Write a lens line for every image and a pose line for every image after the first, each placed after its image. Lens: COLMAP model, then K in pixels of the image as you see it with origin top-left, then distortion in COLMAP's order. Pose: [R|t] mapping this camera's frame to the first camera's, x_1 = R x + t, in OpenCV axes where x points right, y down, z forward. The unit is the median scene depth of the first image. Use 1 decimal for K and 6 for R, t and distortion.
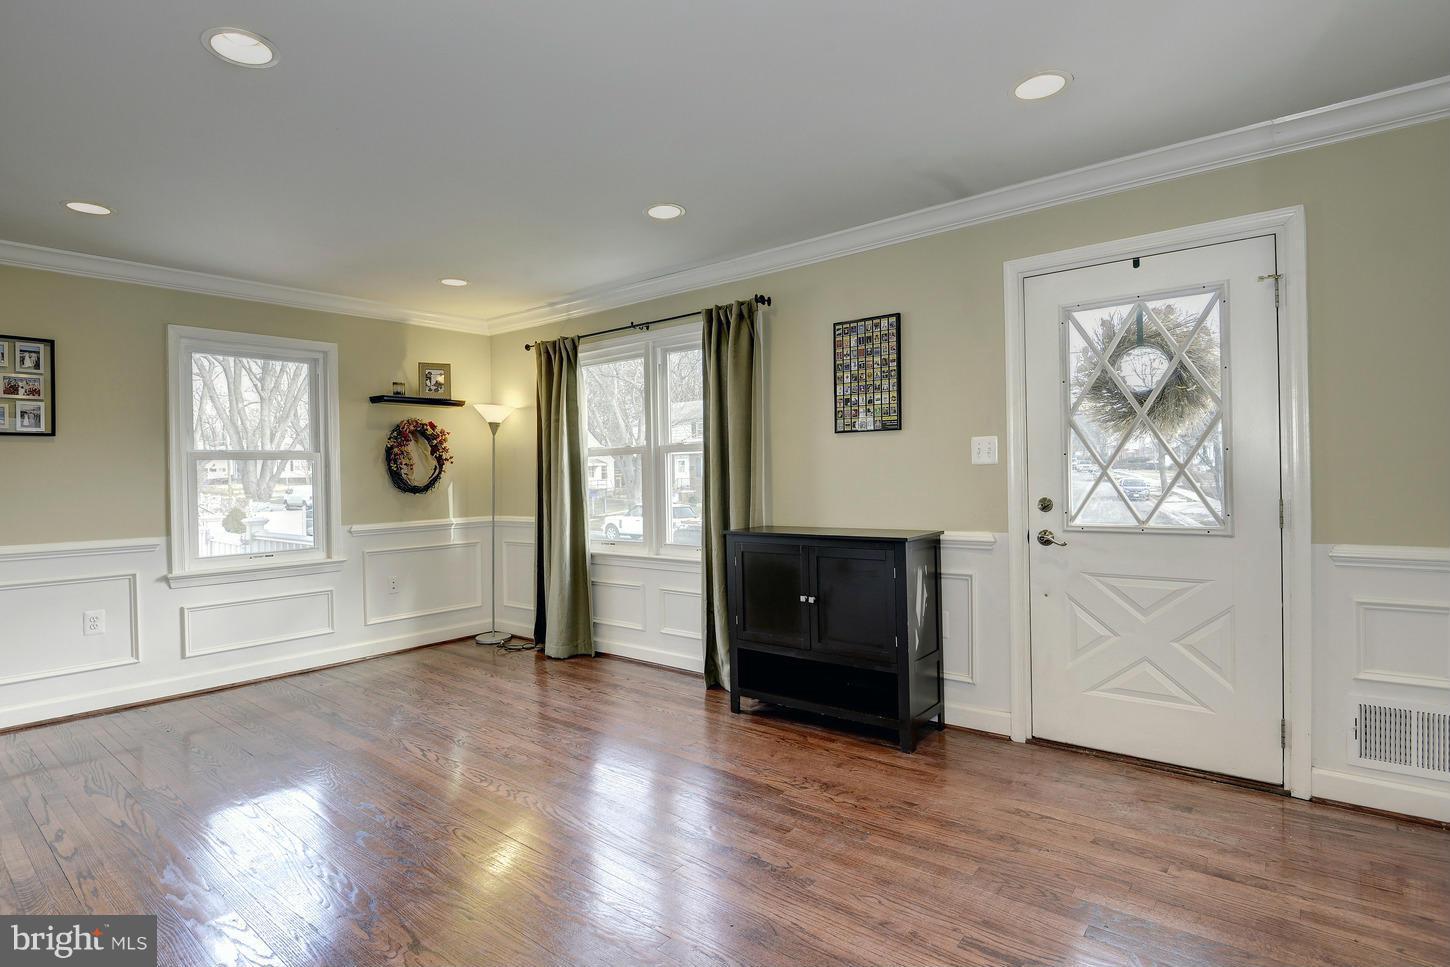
lens RADIAL K [[756.8, 0, 718.6], [0, 756.8, 477.4], [0, 0, 1]] dist [-0.000214, -0.015461]
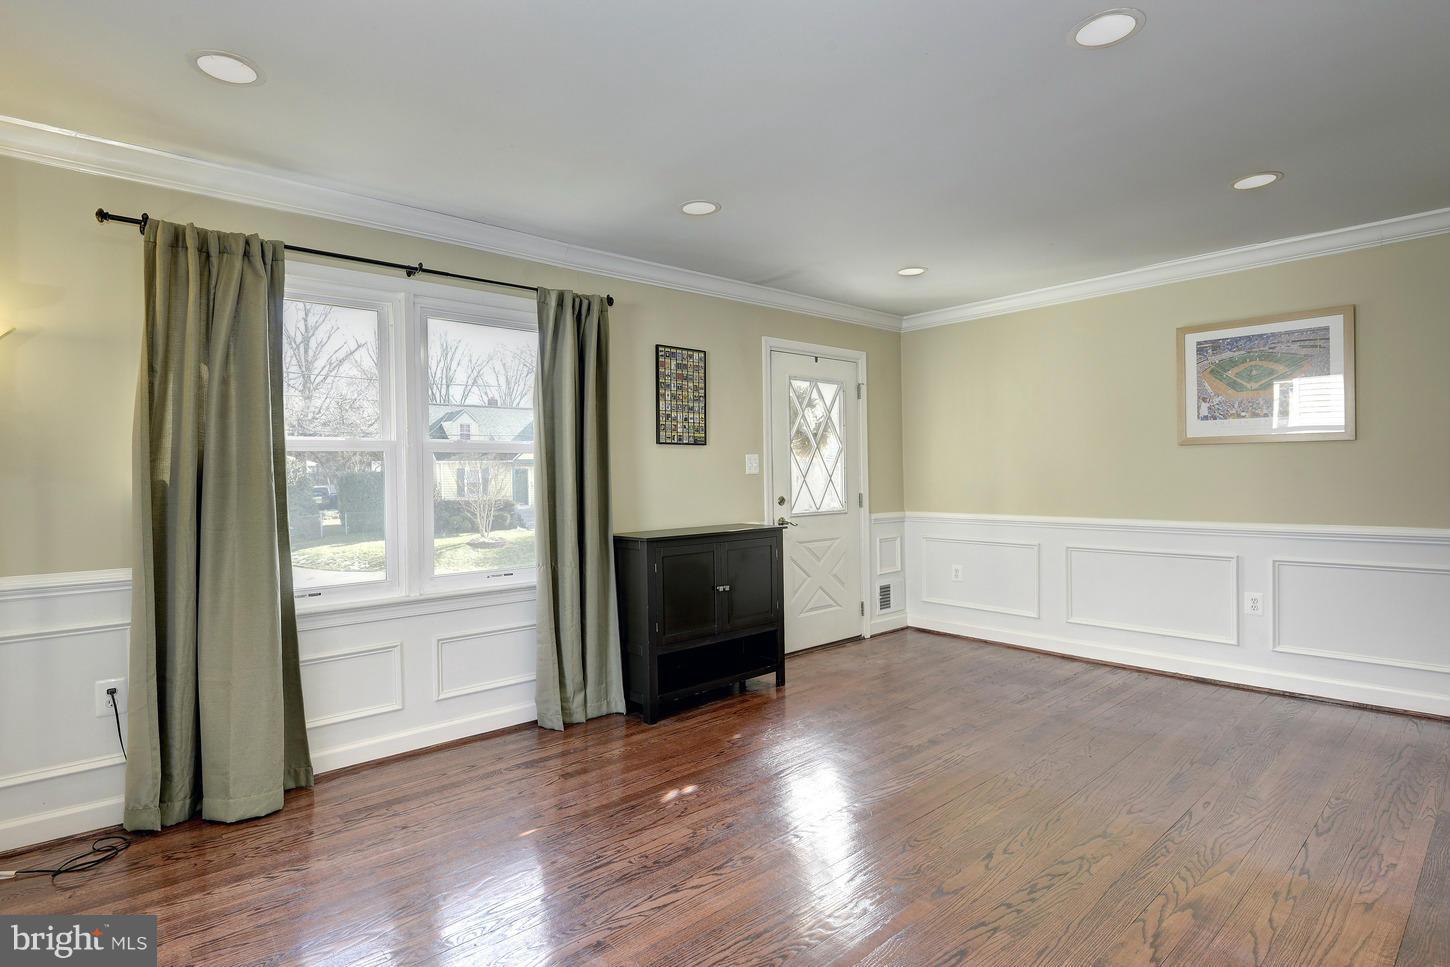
lens RADIAL K [[756.8, 0, 718.6], [0, 756.8, 477.4], [0, 0, 1]] dist [-0.000214, -0.015461]
pose [[0.132504, 0.015944, 0.991054, -0.963030], [0.017643, 0.999674, -0.018442, 0.012753], [-0.991025, 0.019928, 0.132180, 0.800112]]
